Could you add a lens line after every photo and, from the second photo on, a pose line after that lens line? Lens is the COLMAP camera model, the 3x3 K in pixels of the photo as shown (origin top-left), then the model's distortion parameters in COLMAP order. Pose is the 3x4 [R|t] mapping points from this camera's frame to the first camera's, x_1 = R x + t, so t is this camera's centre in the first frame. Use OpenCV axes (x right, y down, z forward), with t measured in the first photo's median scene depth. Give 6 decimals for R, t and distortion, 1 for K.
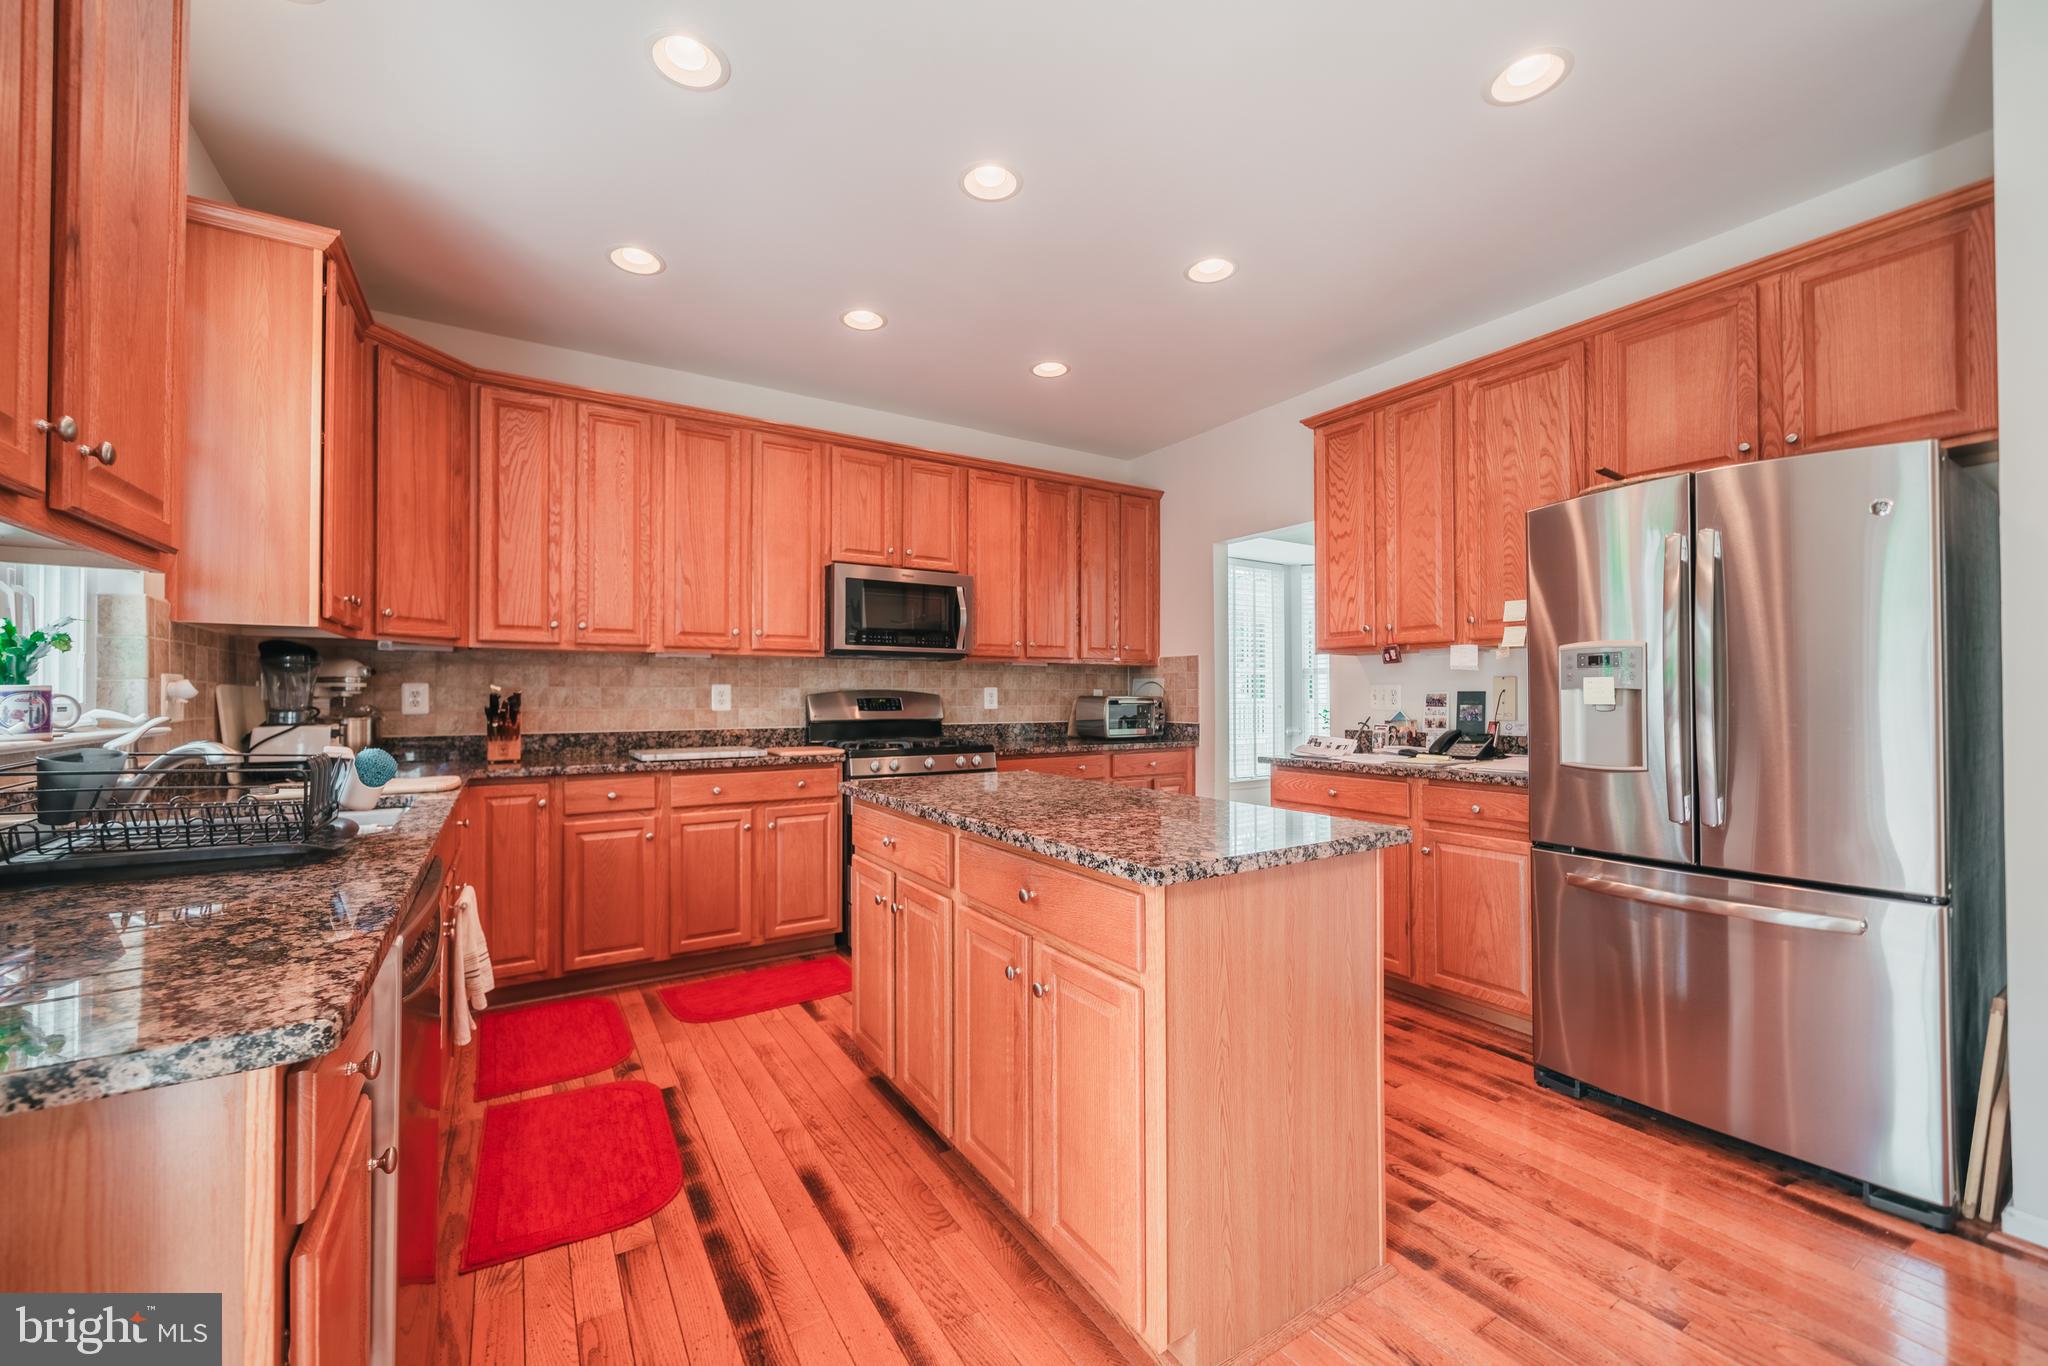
lens RADIAL K [[801.6, 0, 1010.7], [0, 801.6, 687.8], [0, 0, 1]] dist [-0.002670, -0.000477]
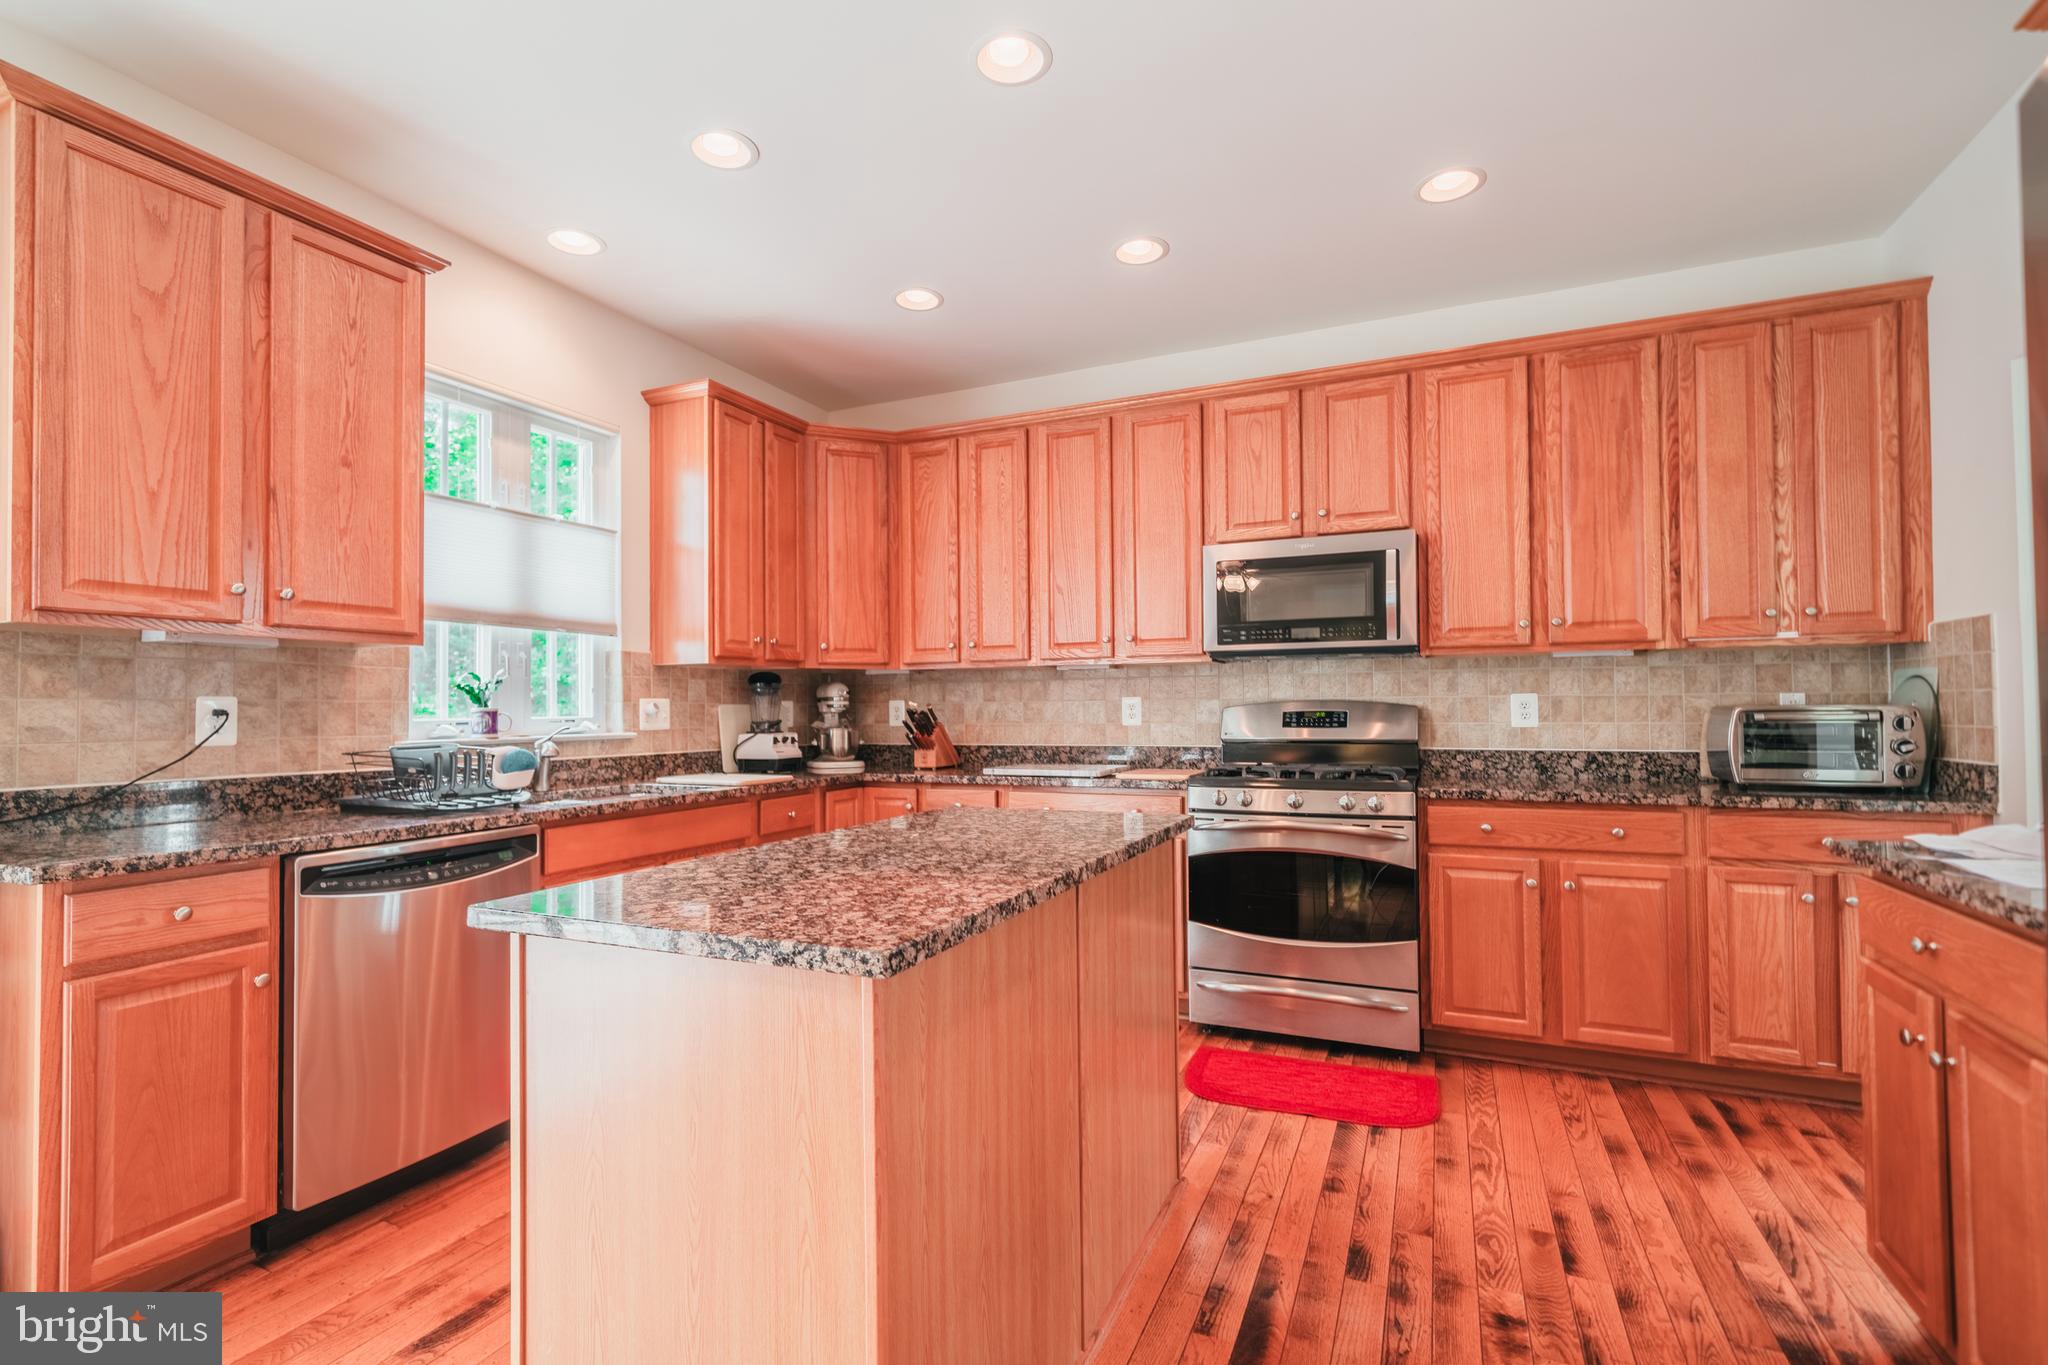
lens RADIAL K [[940.8, 0, 1004.4], [0, 940.8, 692.5], [0, 0, 1]] dist [0.003699, 0.000255]
pose [[0.553803, -0.018175, -0.832449, 0.485280], [0.015769, 0.999811, -0.011338, 0.000914], [0.832498, -0.006848, 0.553985, 0.313956]]
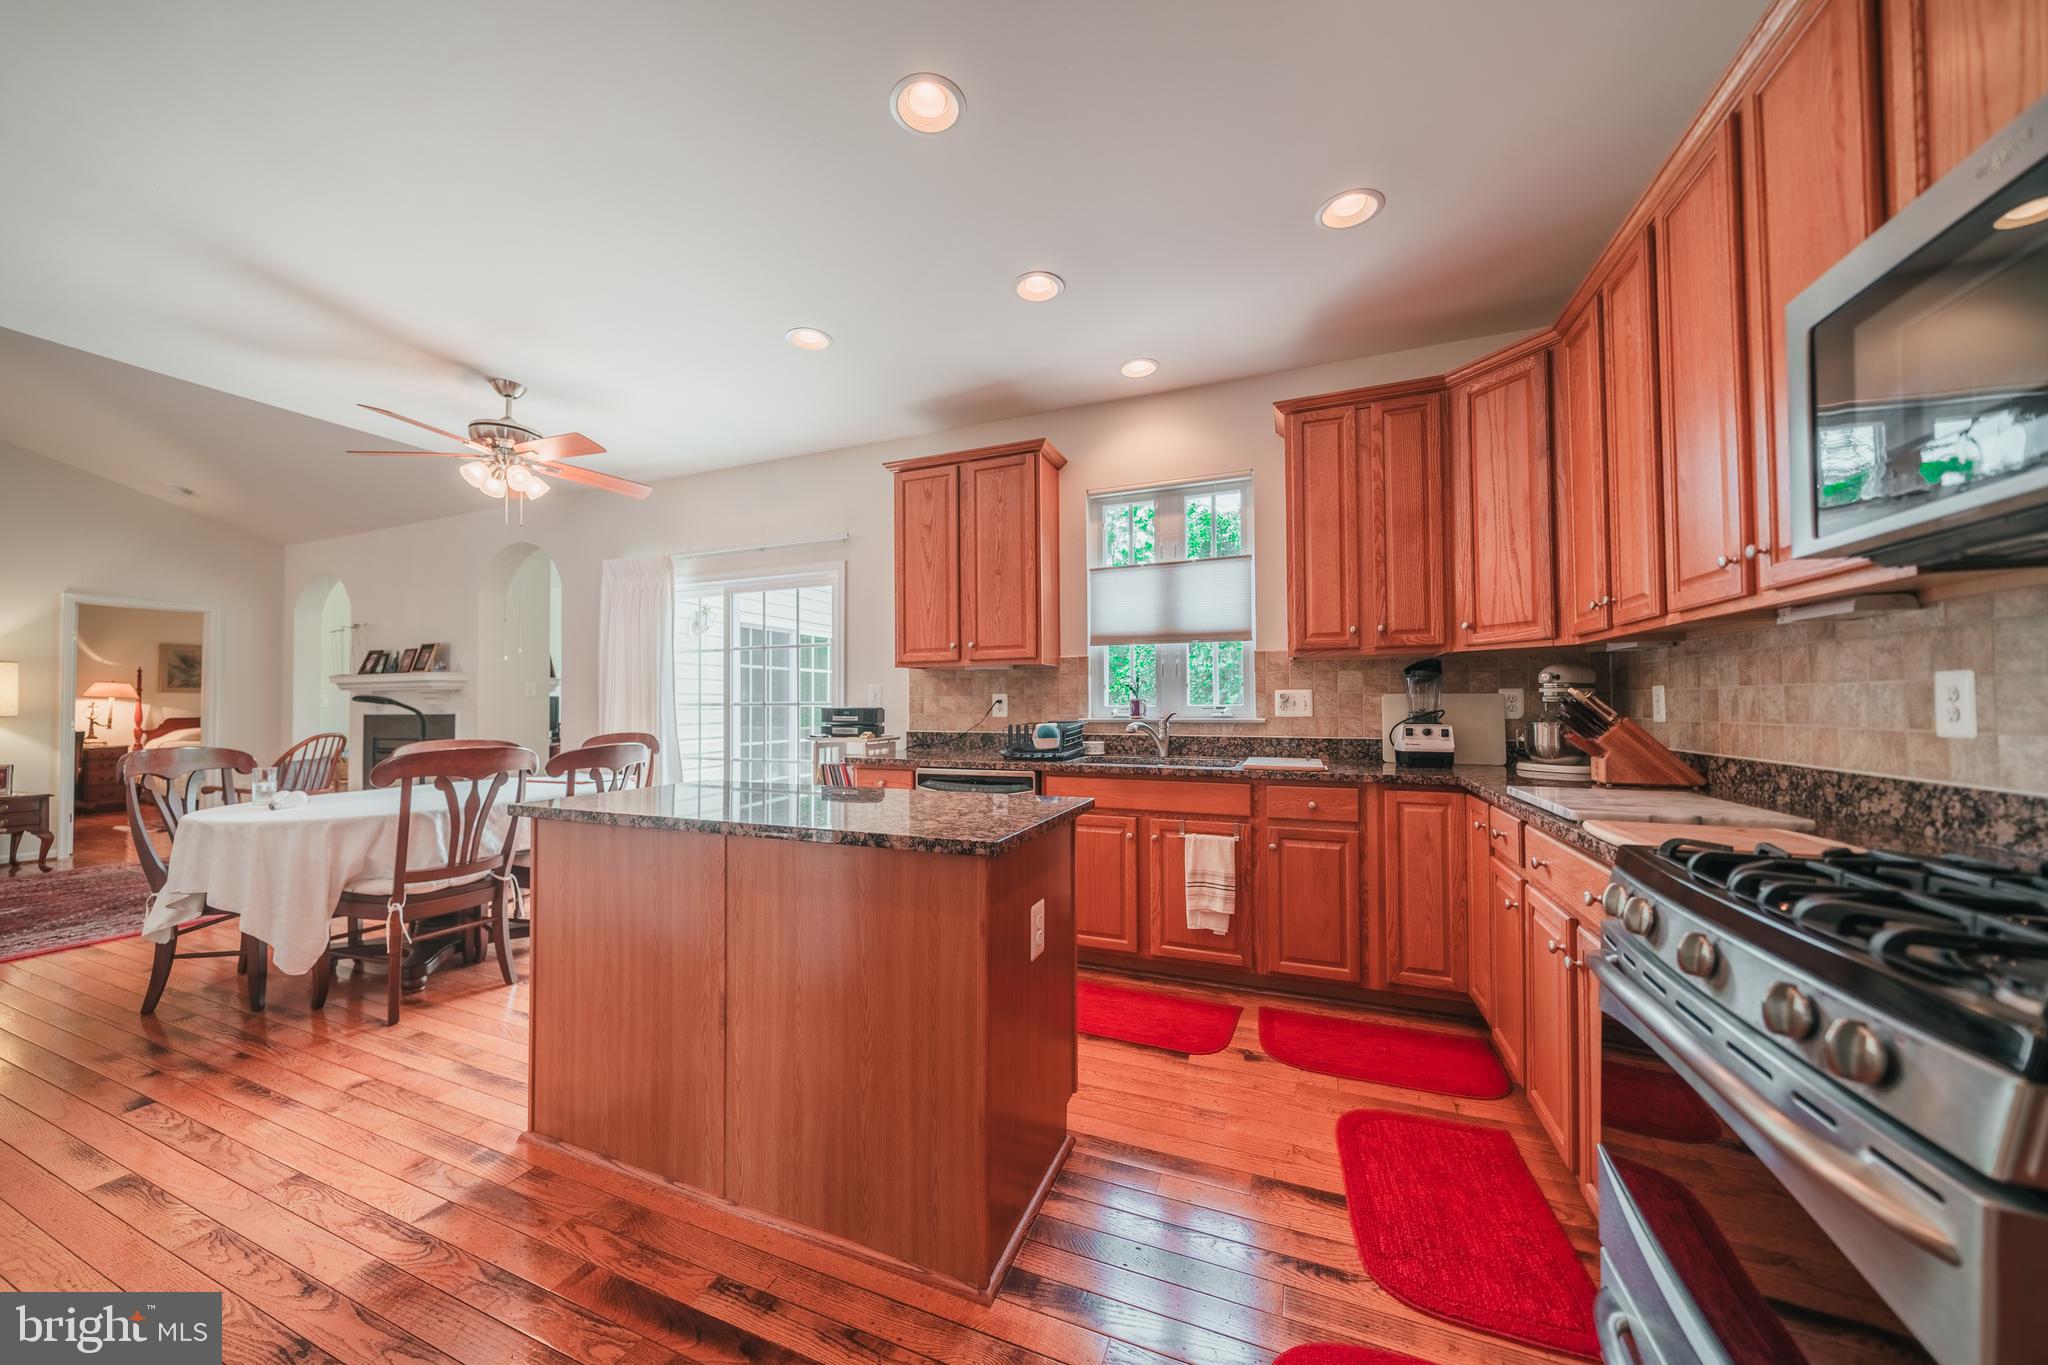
lens RADIAL K [[709.4, 0, 1008.4], [0, 709.4, 689.3], [0, 0, 1]] dist [-0.005399, 0.000155]
pose [[-0.811020, -0.005741, -0.584990, 0.229233], [0.012167, 0.999570, -0.026677, 0.009249], [0.584892, -0.028753, -0.810602, 1.093795]]
